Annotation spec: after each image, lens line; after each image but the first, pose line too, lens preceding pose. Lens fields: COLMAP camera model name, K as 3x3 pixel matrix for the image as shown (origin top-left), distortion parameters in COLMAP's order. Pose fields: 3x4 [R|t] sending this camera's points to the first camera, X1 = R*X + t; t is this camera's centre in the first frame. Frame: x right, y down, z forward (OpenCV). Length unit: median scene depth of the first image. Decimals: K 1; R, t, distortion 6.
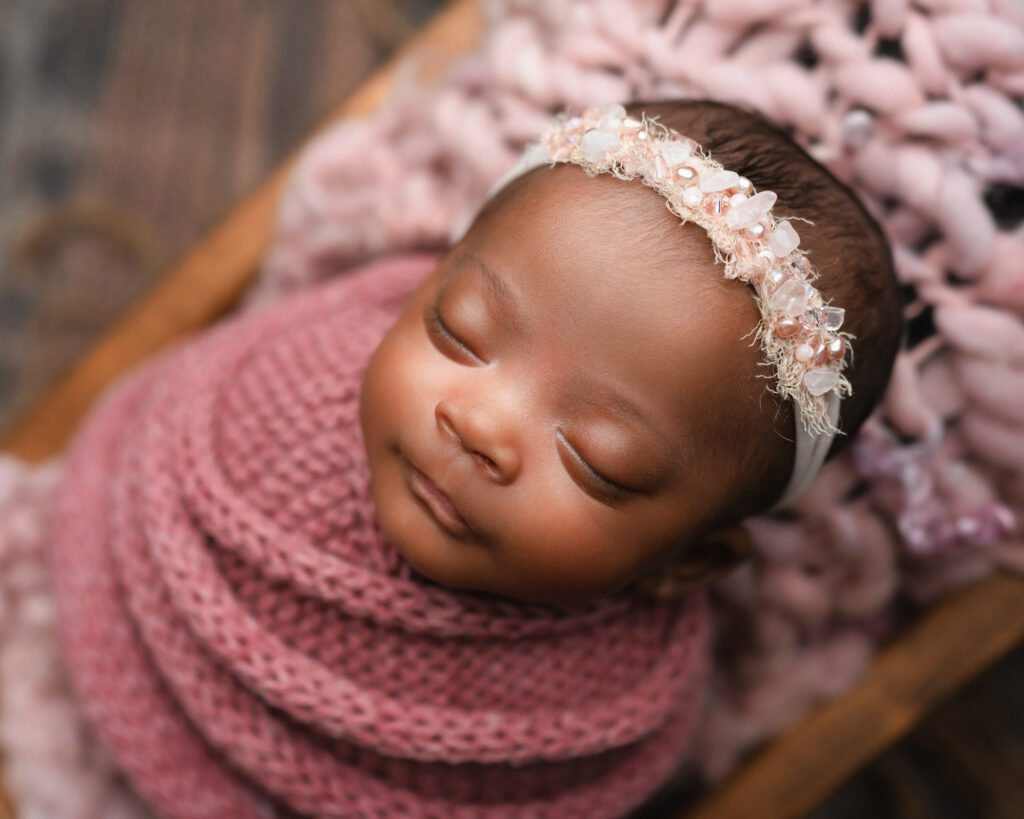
lens RADIAL K [[1362.9, 0, 511.8], [0, 1362.9, 377.8], [0, 0, 1]] dist [-0.011140, 0.069303]
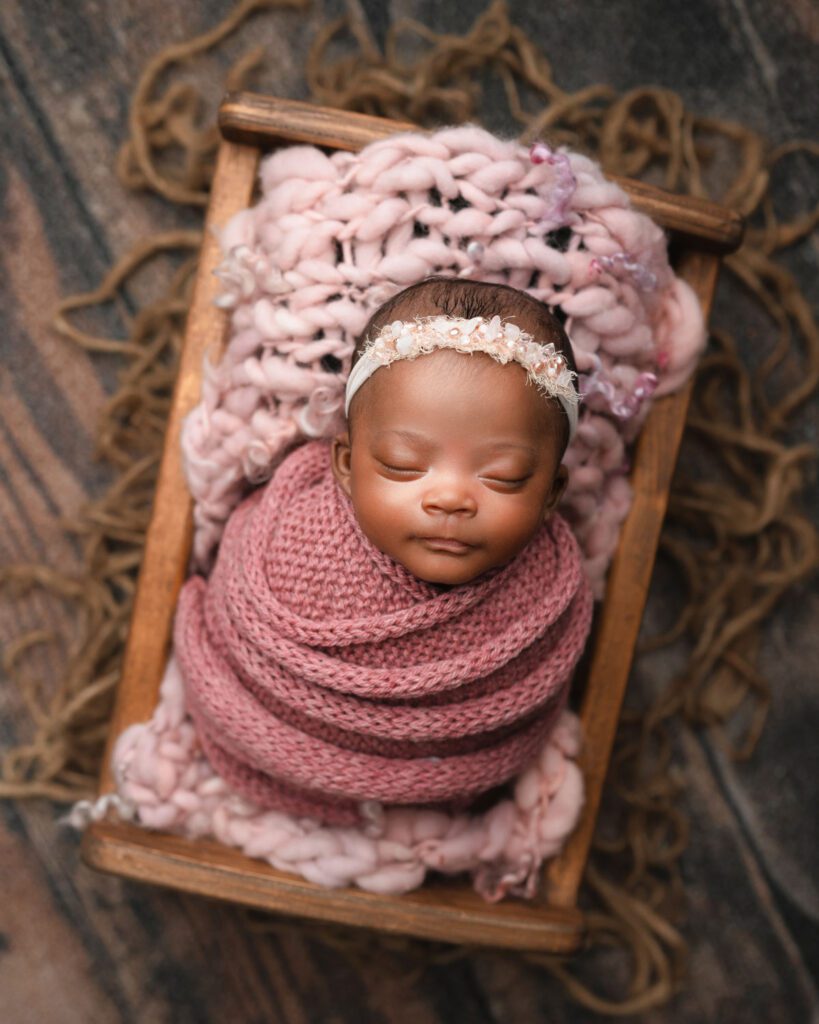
lens RADIAL K [[1362.9, 0, 409.5], [0, 1362.9, 512.0], [0, 0, 1]] dist [-0.011140, 0.069303]
pose [[0.763843, -0.600272, 0.237102, -0.476950], [0.578330, 0.799677, 0.161406, -0.262079], [-0.286493, 0.013835, 0.957983, -0.752007]]
